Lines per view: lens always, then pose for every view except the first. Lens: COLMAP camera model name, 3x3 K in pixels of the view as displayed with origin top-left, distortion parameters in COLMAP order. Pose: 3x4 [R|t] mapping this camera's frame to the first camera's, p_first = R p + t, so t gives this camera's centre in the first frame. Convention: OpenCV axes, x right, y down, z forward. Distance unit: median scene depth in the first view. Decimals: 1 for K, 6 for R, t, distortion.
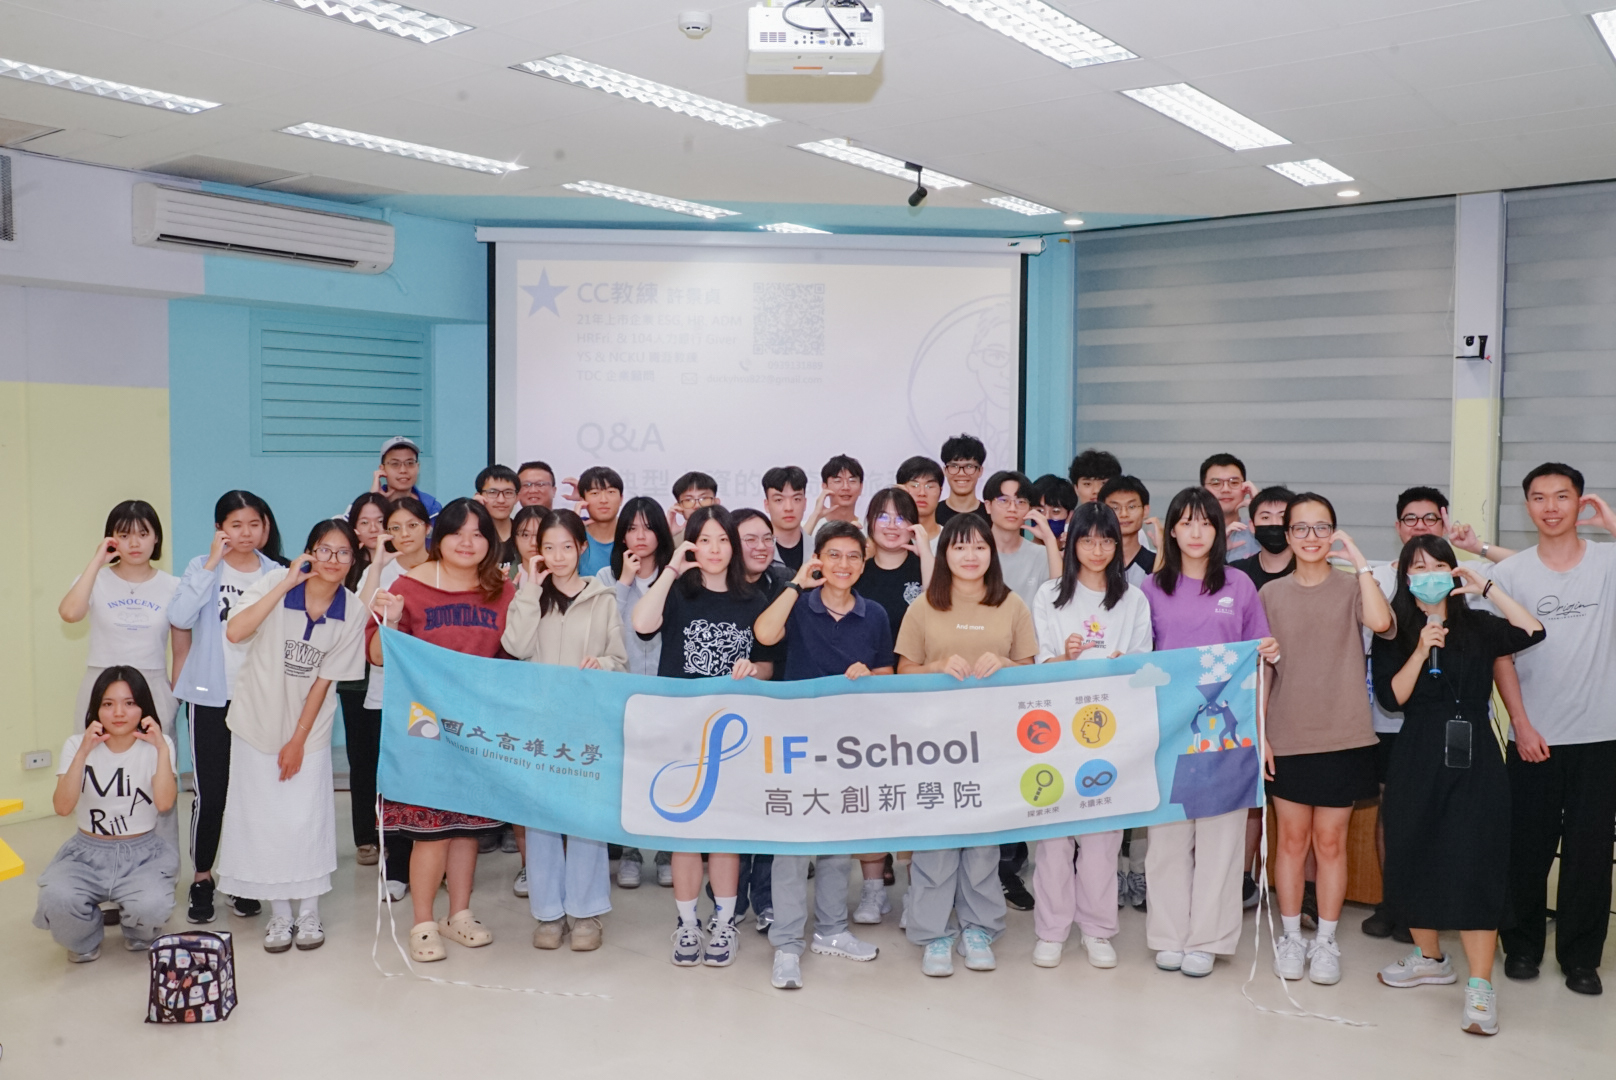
lens RADIAL K [[1394.5, 0, 808.0], [0, 1394.5, 540.0], [0, 0, 1]] dist [-0.078693, 0.009281]
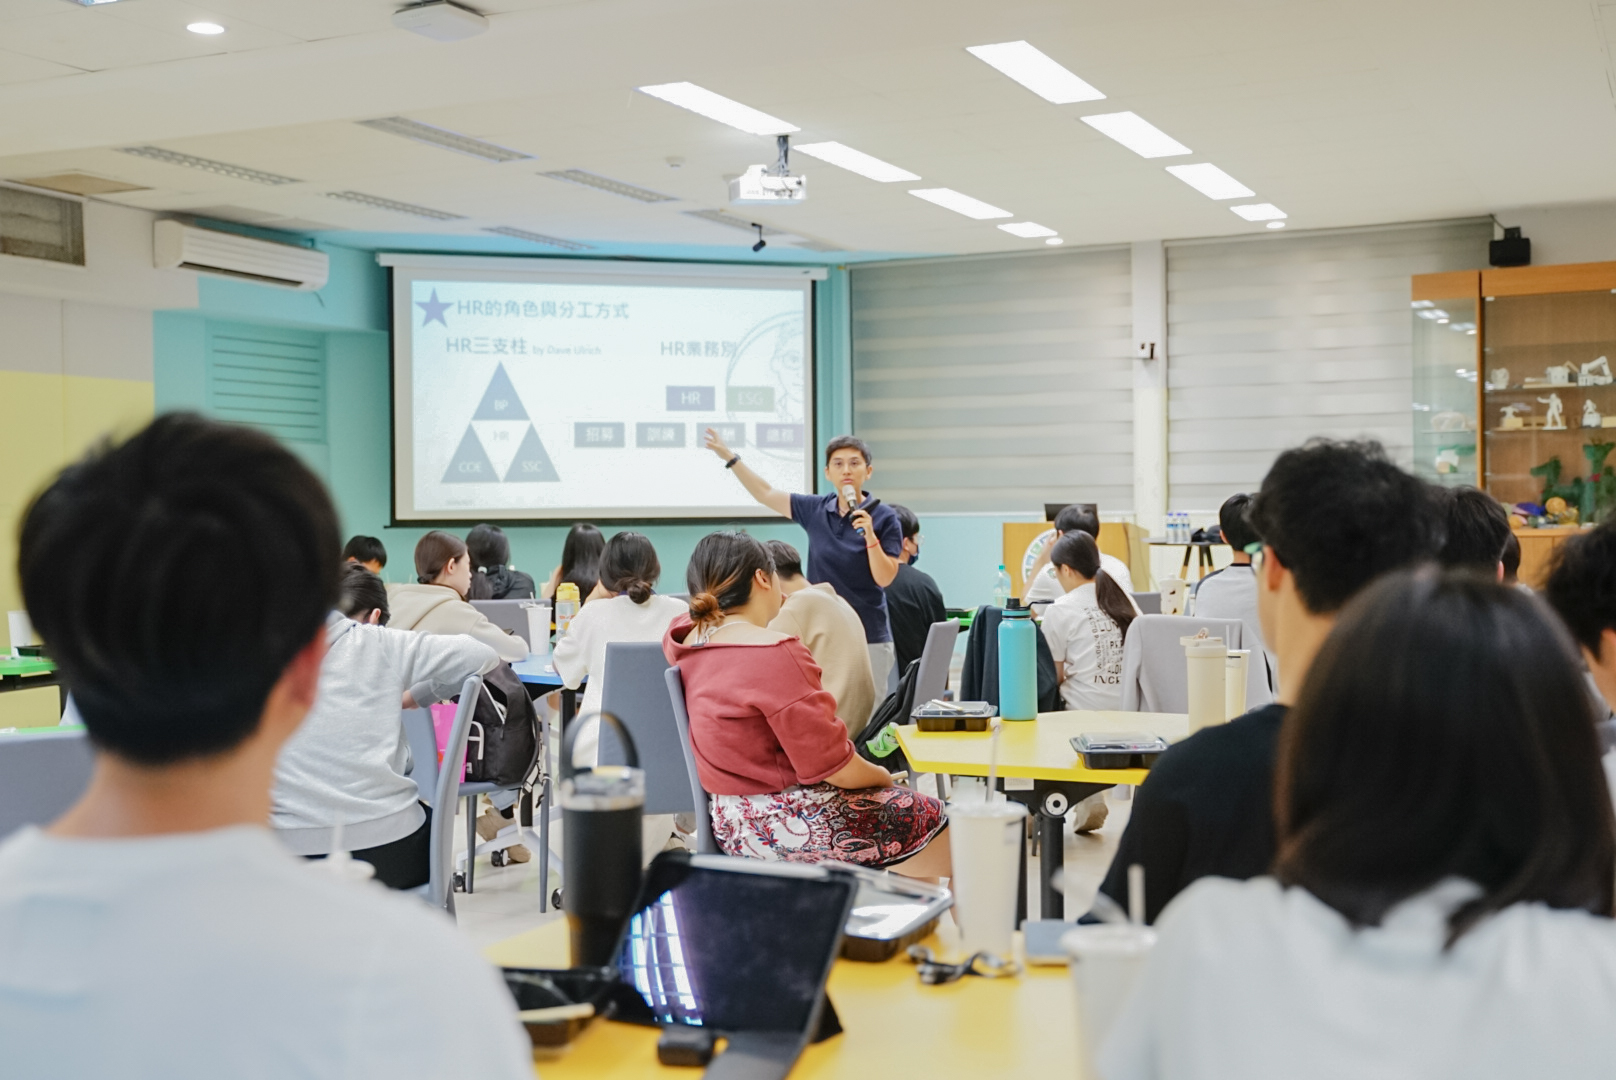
lens RADIAL K [[1838.7, 0, 808.0], [0, 1838.7, 540.0], [0, 0, 1]] dist [0.005568, -0.025136]
pose [[0.977336, -0.019839, 0.210762, -0.238531], [0.027981, 0.998970, -0.035722, 0.104908], [-0.209836, 0.040810, 0.976884, -0.724941]]
